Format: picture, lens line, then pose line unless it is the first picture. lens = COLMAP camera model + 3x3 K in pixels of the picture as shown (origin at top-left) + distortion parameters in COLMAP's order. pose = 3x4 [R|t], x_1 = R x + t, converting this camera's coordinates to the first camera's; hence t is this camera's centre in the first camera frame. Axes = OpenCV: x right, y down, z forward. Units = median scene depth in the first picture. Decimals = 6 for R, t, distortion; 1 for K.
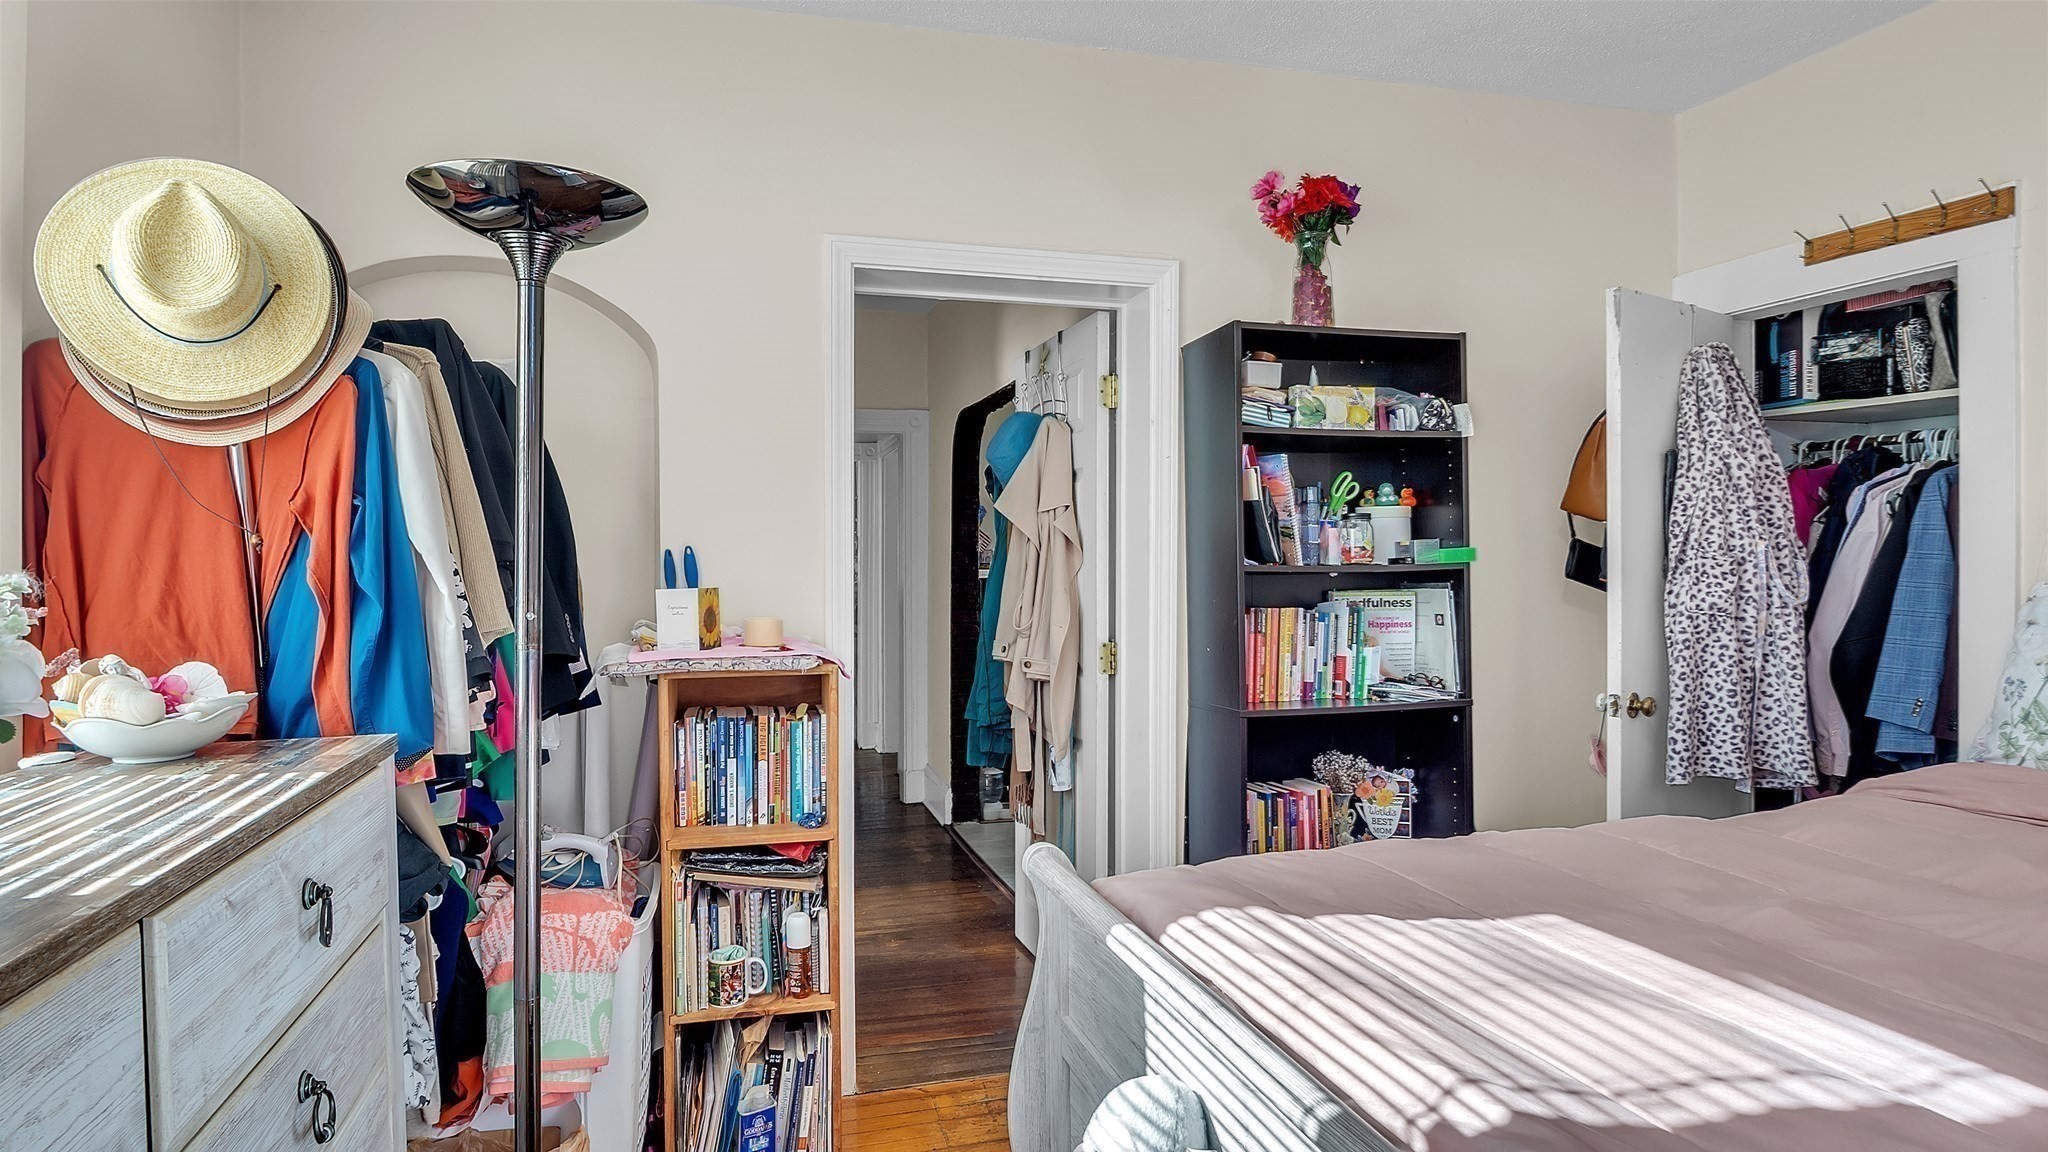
lens RADIAL K [[1127.6, 0, 992.6], [0, 1127.6, 588.7], [0, 0, 1]] dist [-0.006274, -0.006559]
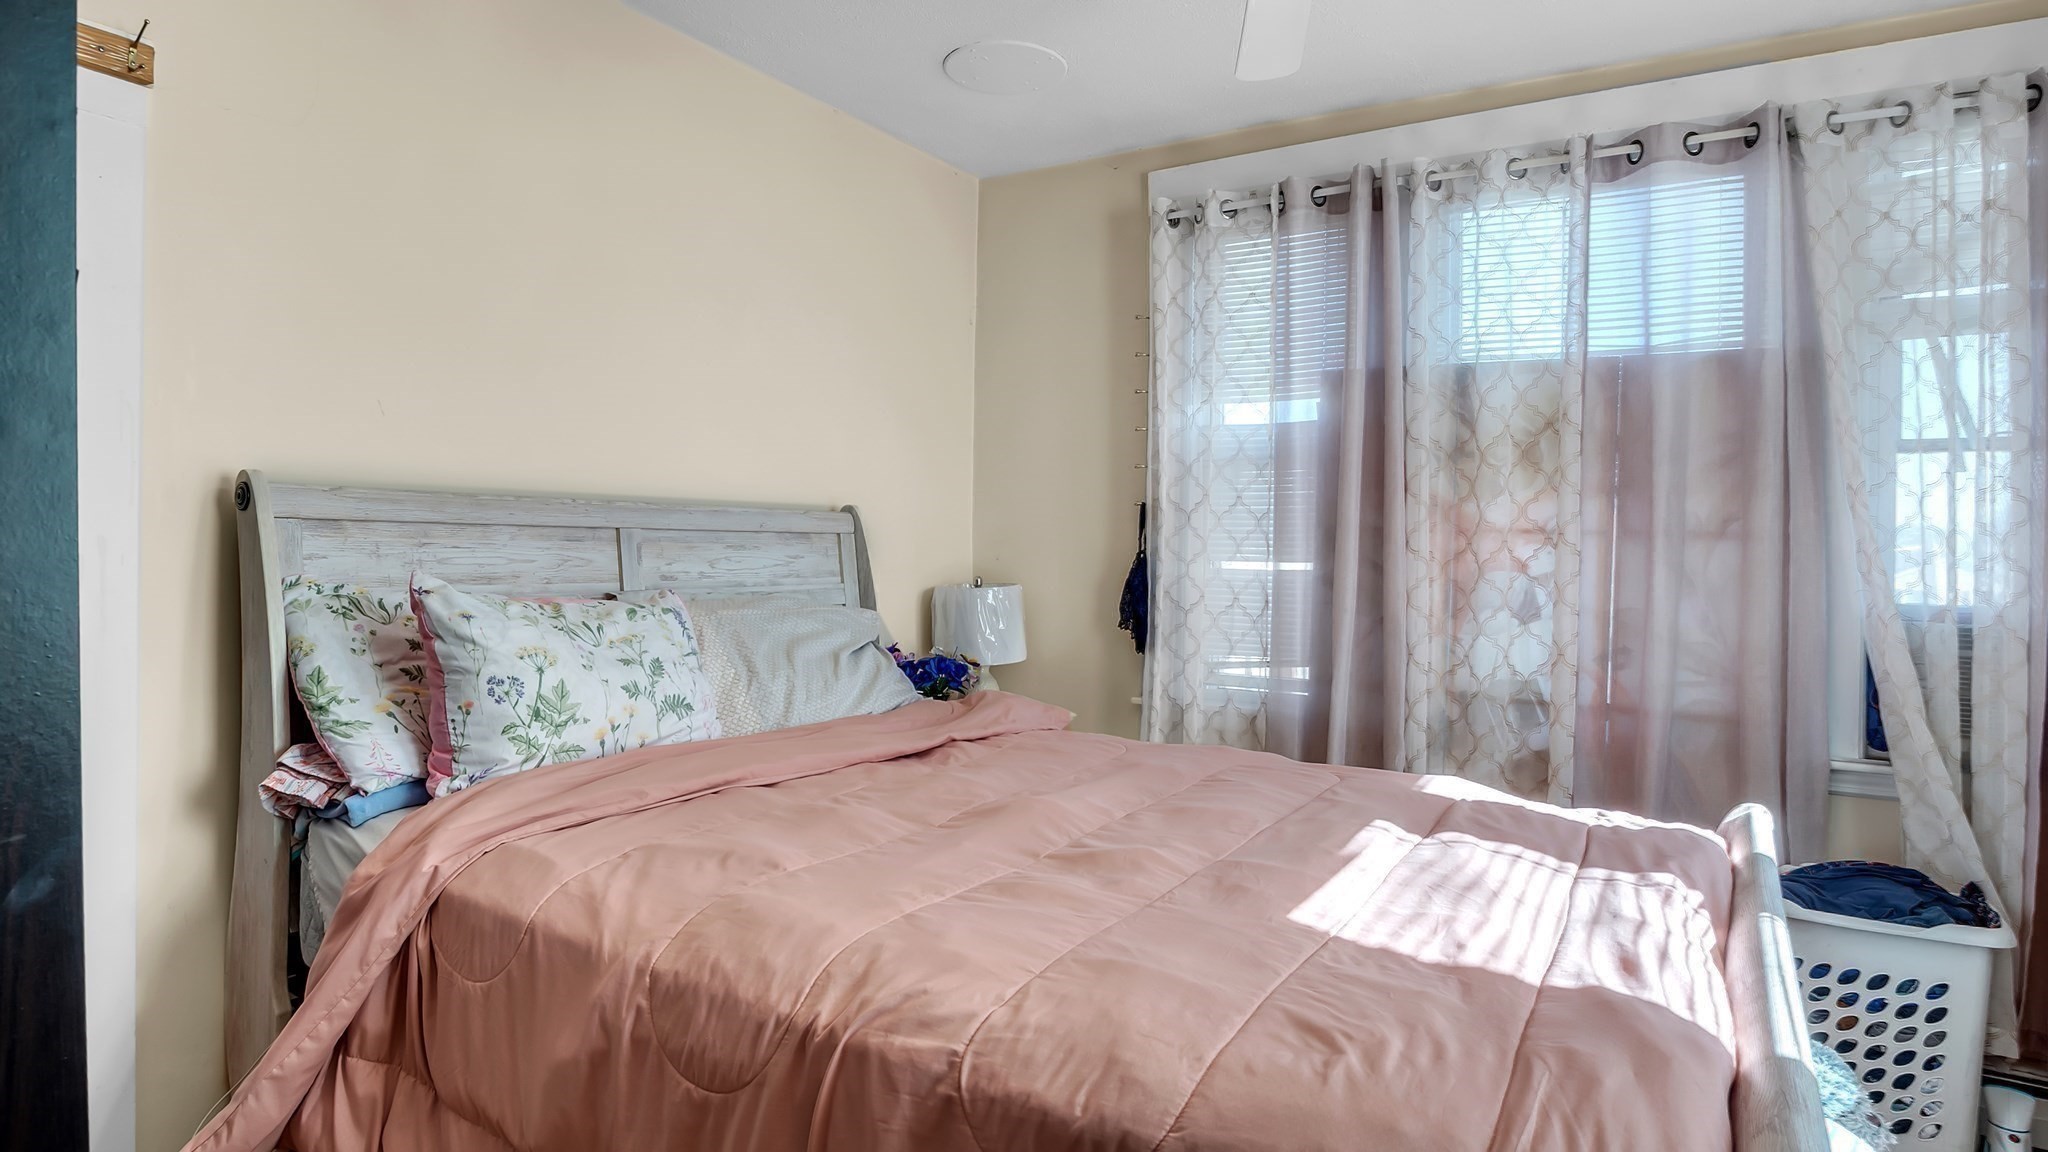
lens RADIAL K [[1127.6, 0, 1016.8], [0, 1127.6, 544.5], [0, 0, 1]] dist [-0.006274, -0.006559]
pose [[-0.684273, -0.006344, 0.729198, -0.037360], [0.004409, 0.999908, 0.012838, -0.030330], [-0.729213, 0.012000, -0.684182, 1.051757]]
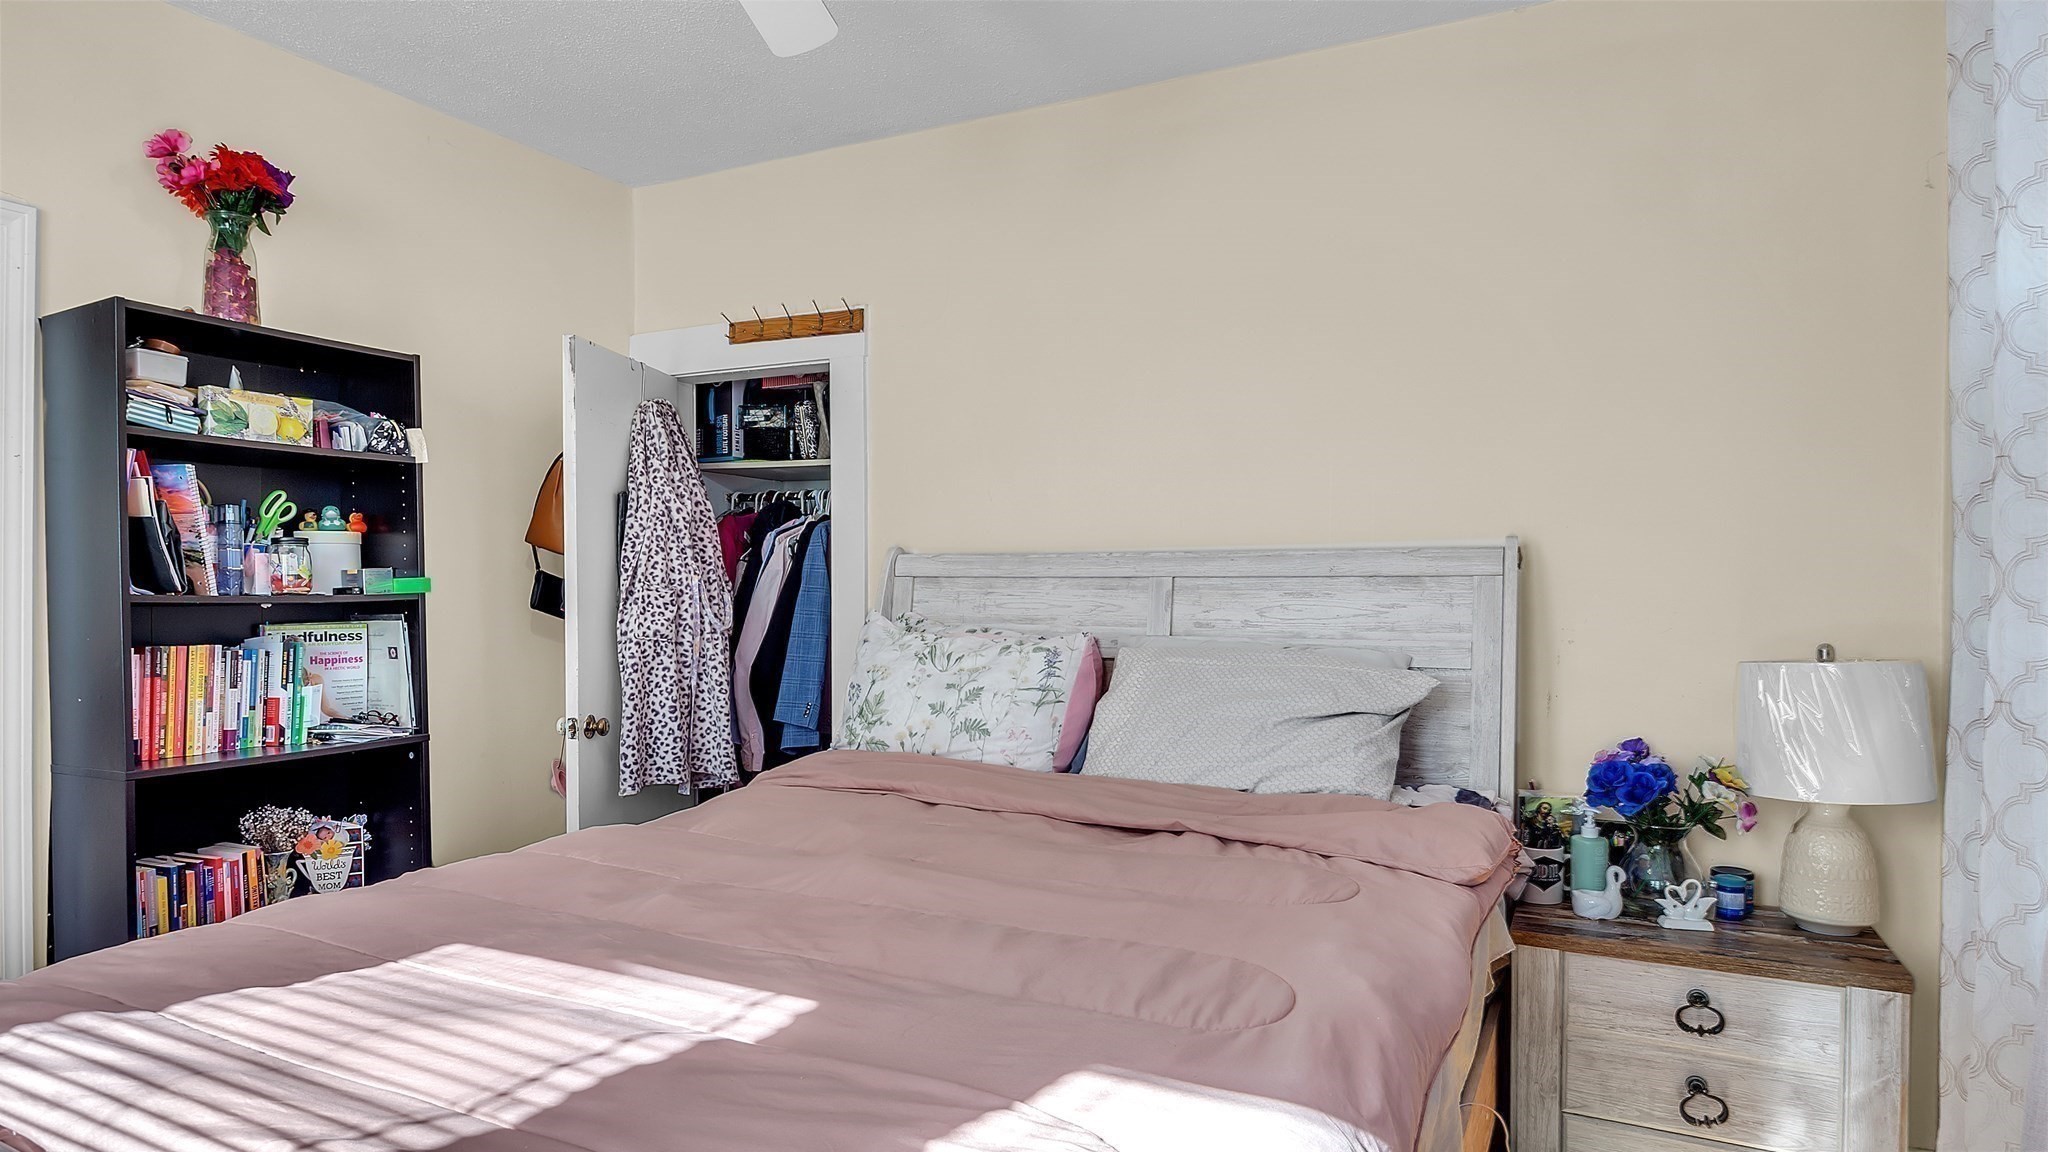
lens RADIAL K [[1127.6, 0, 1019.9], [0, 1127.6, 609.8], [0, 0, 1]] dist [-0.006274, -0.006559]
pose [[0.673870, -0.006024, 0.738826, 0.053310], [0.011729, 0.999928, -0.002545, -0.000389], [-0.738757, 0.010380, 0.673892, -0.030193]]
